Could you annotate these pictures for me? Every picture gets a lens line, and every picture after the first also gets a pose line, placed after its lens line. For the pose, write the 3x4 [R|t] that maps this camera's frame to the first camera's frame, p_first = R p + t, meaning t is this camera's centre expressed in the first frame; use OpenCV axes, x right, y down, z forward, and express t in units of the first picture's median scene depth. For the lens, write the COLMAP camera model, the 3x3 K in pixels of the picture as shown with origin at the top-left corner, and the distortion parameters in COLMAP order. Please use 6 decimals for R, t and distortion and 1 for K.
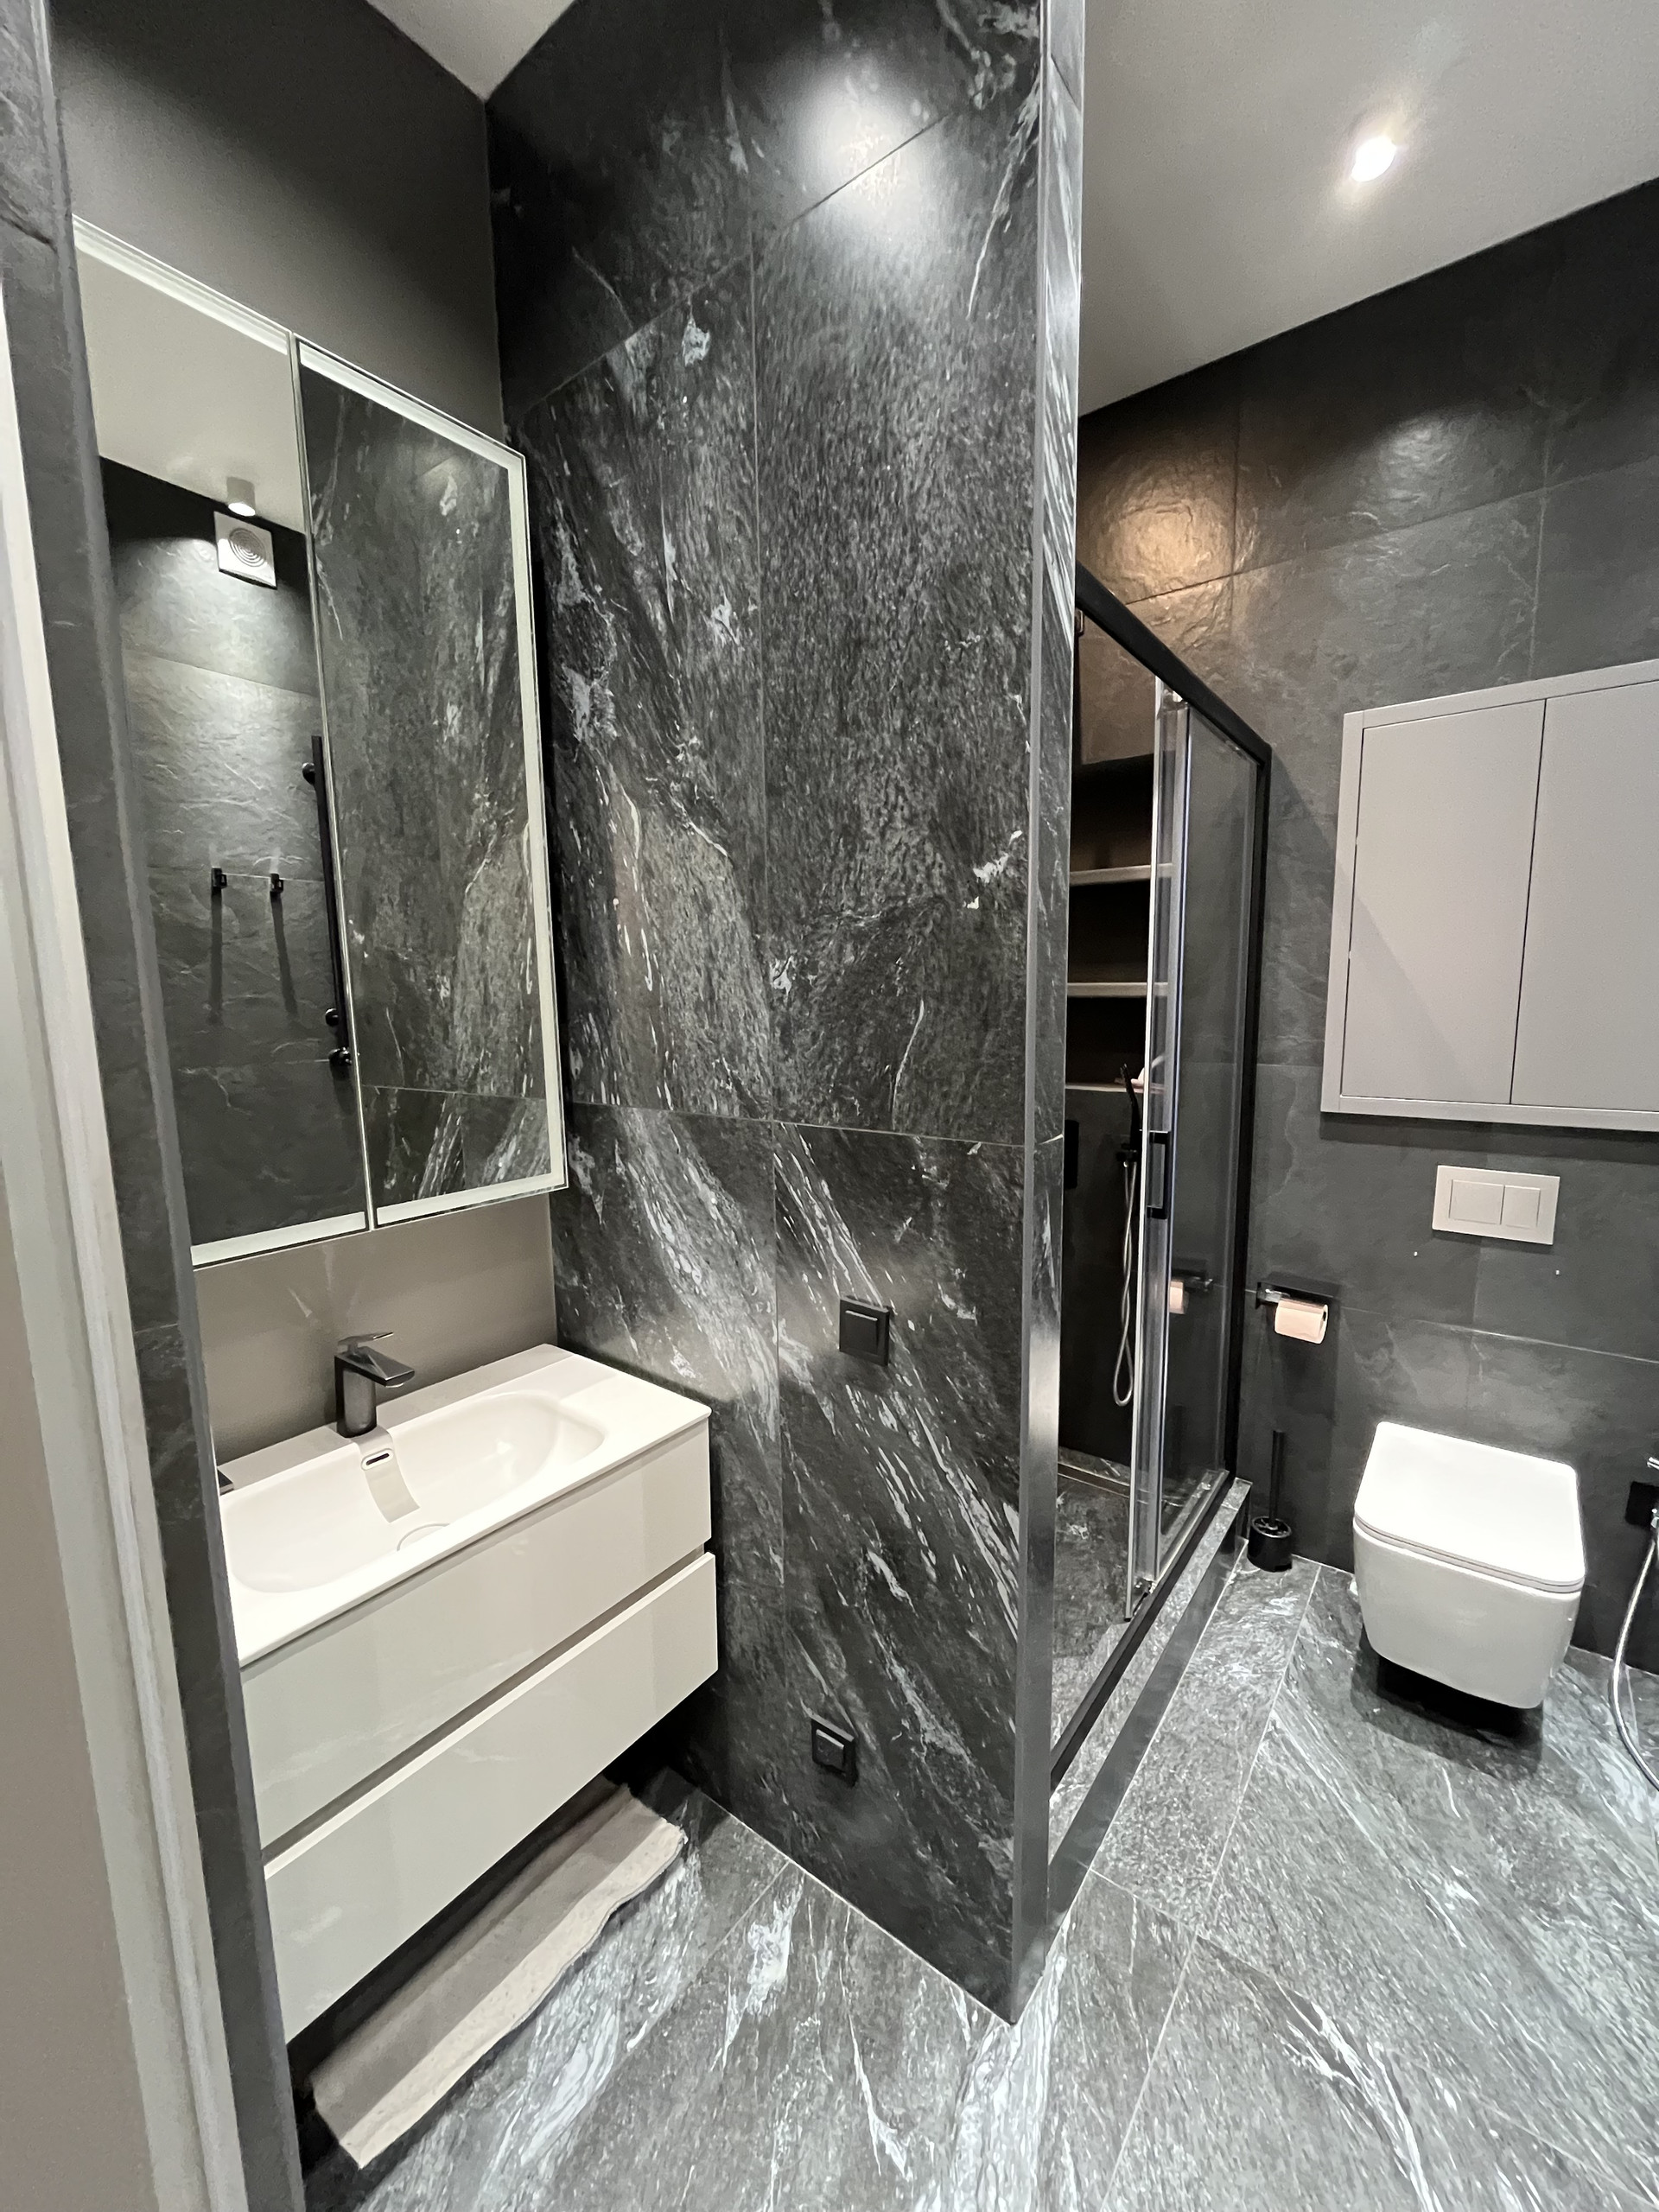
lens RADIAL K [[887.3, 0, 832.3], [0, 887.3, 1114.0], [0, 0, 1]] dist [-0.001330, -0.000710]
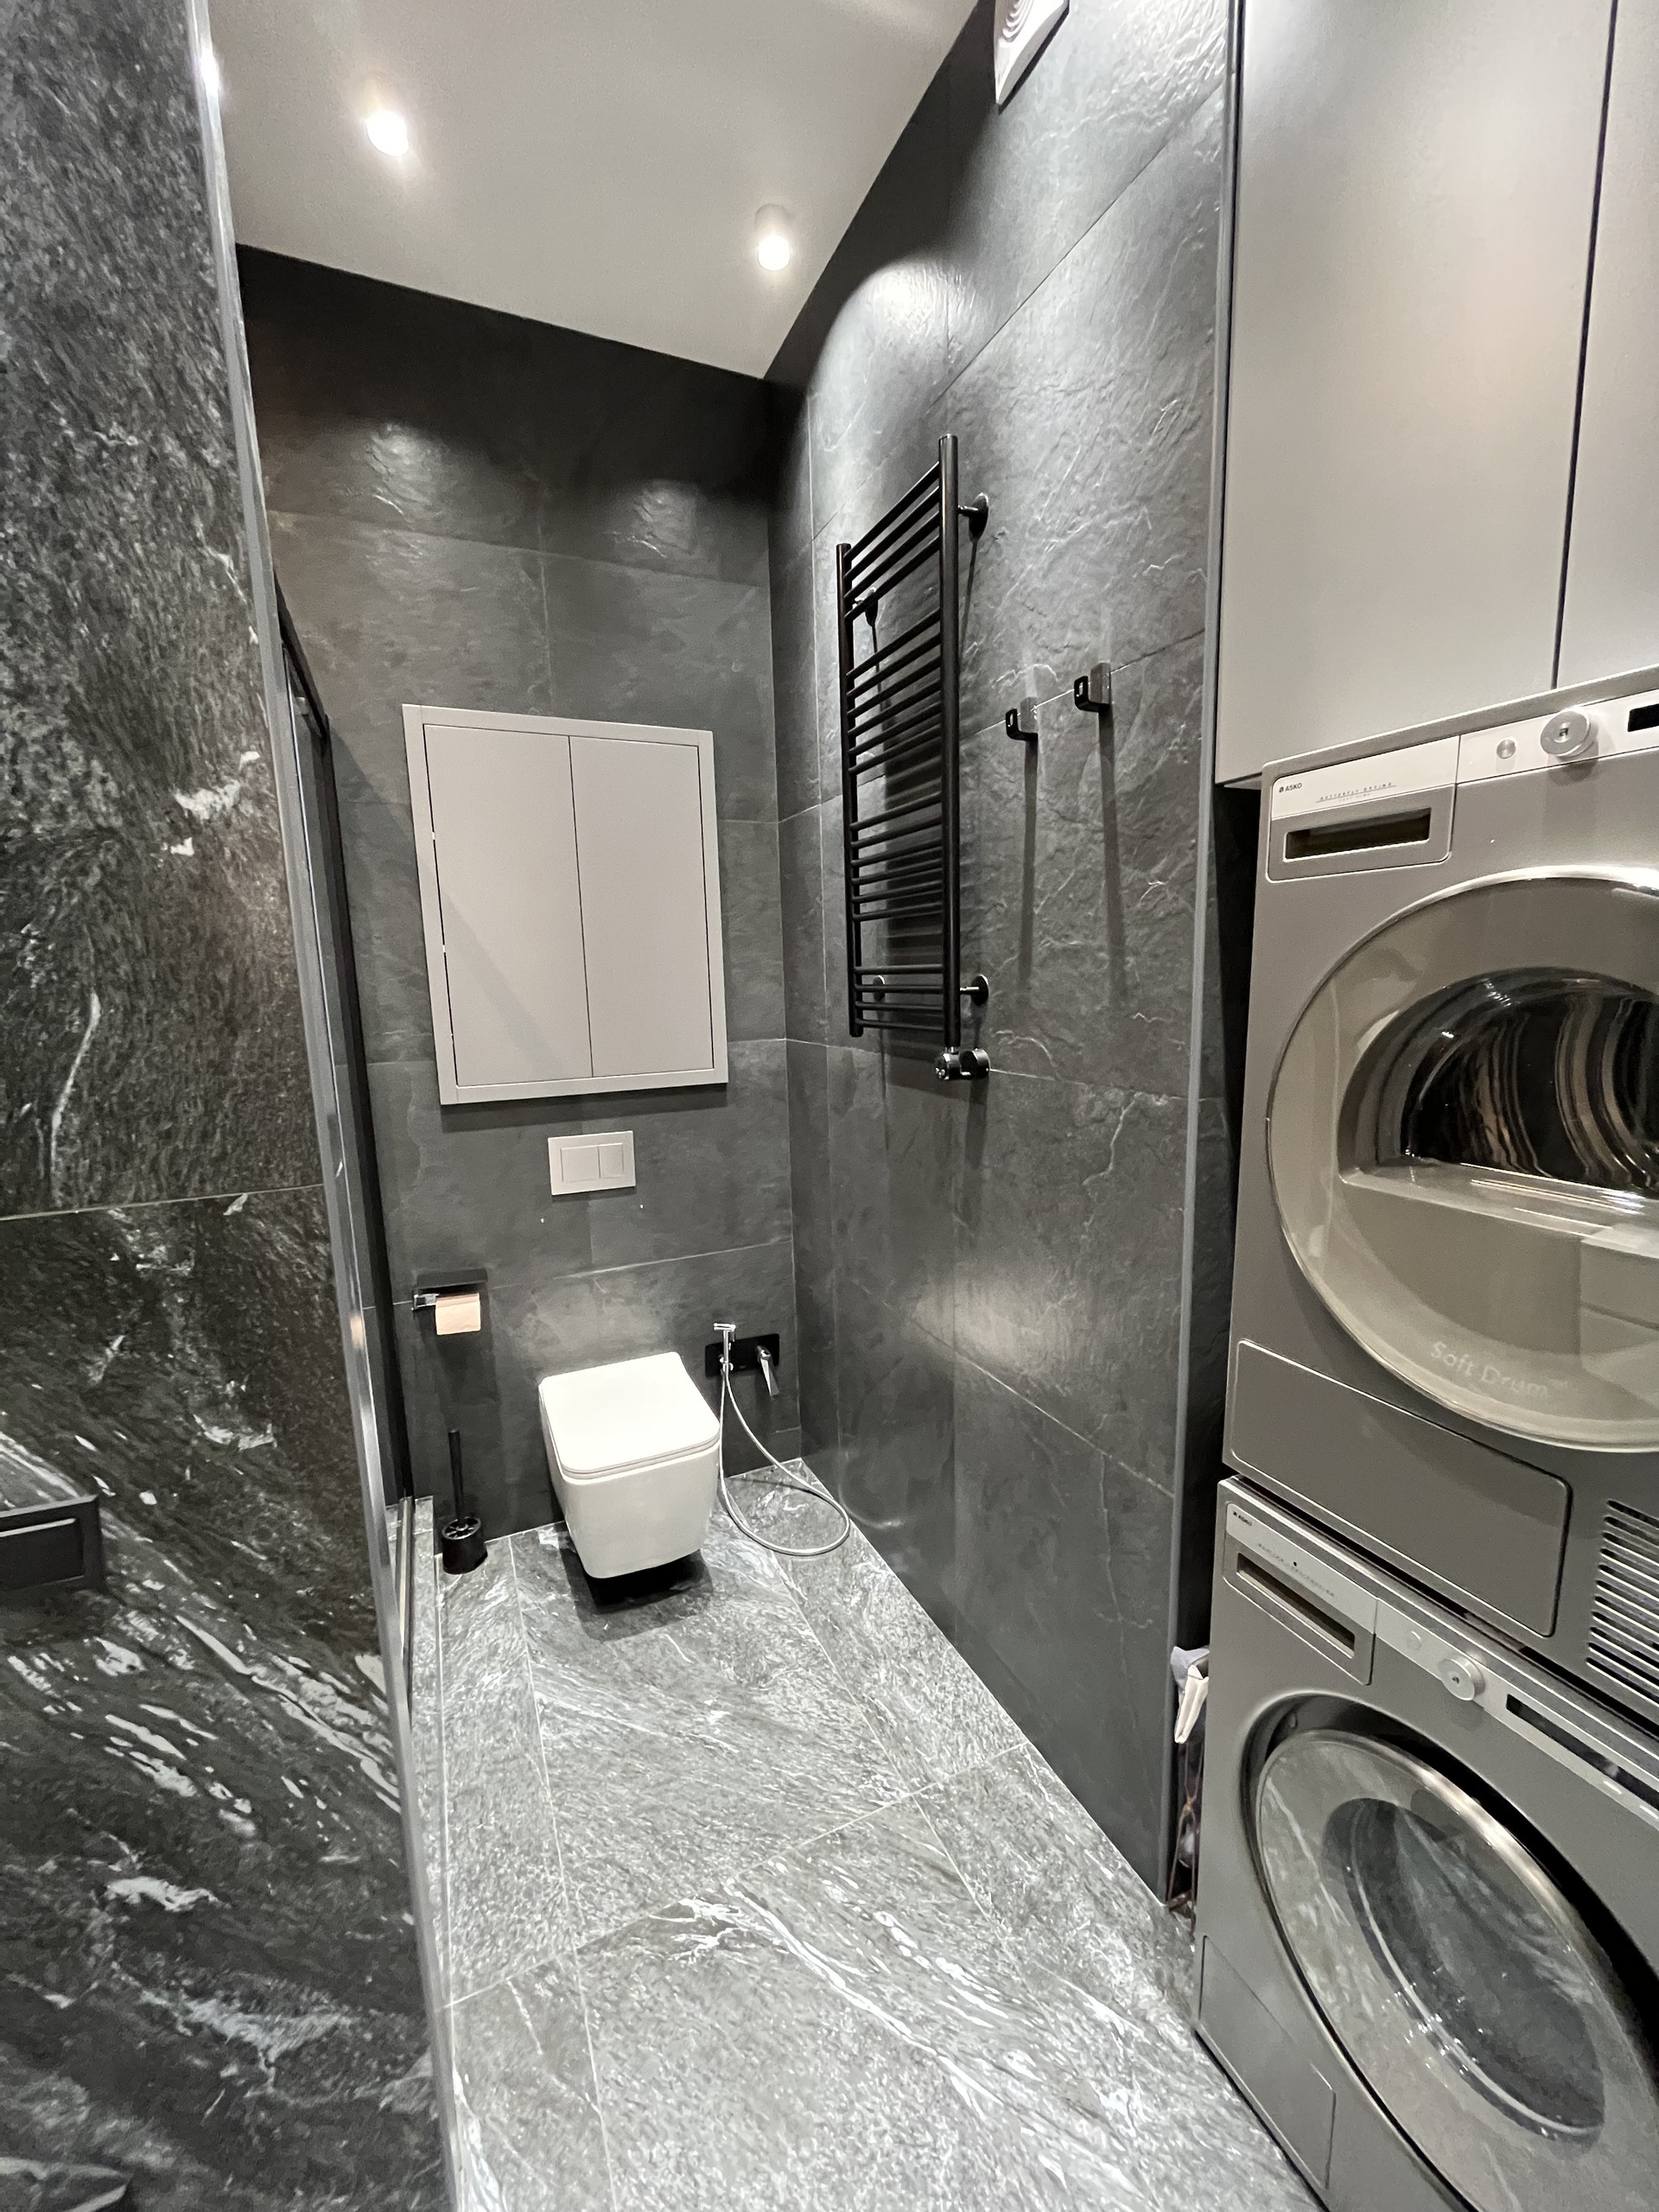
lens RADIAL K [[887.3, 0, 832.3], [0, 887.3, 1114.0], [0, 0, 1]] dist [-0.001330, -0.000710]
pose [[0.472884, -0.136101, 0.870550, -0.192857], [0.137357, 0.987307, 0.079742, -0.019941], [-0.870353, 0.081867, 0.485576, 0.225993]]
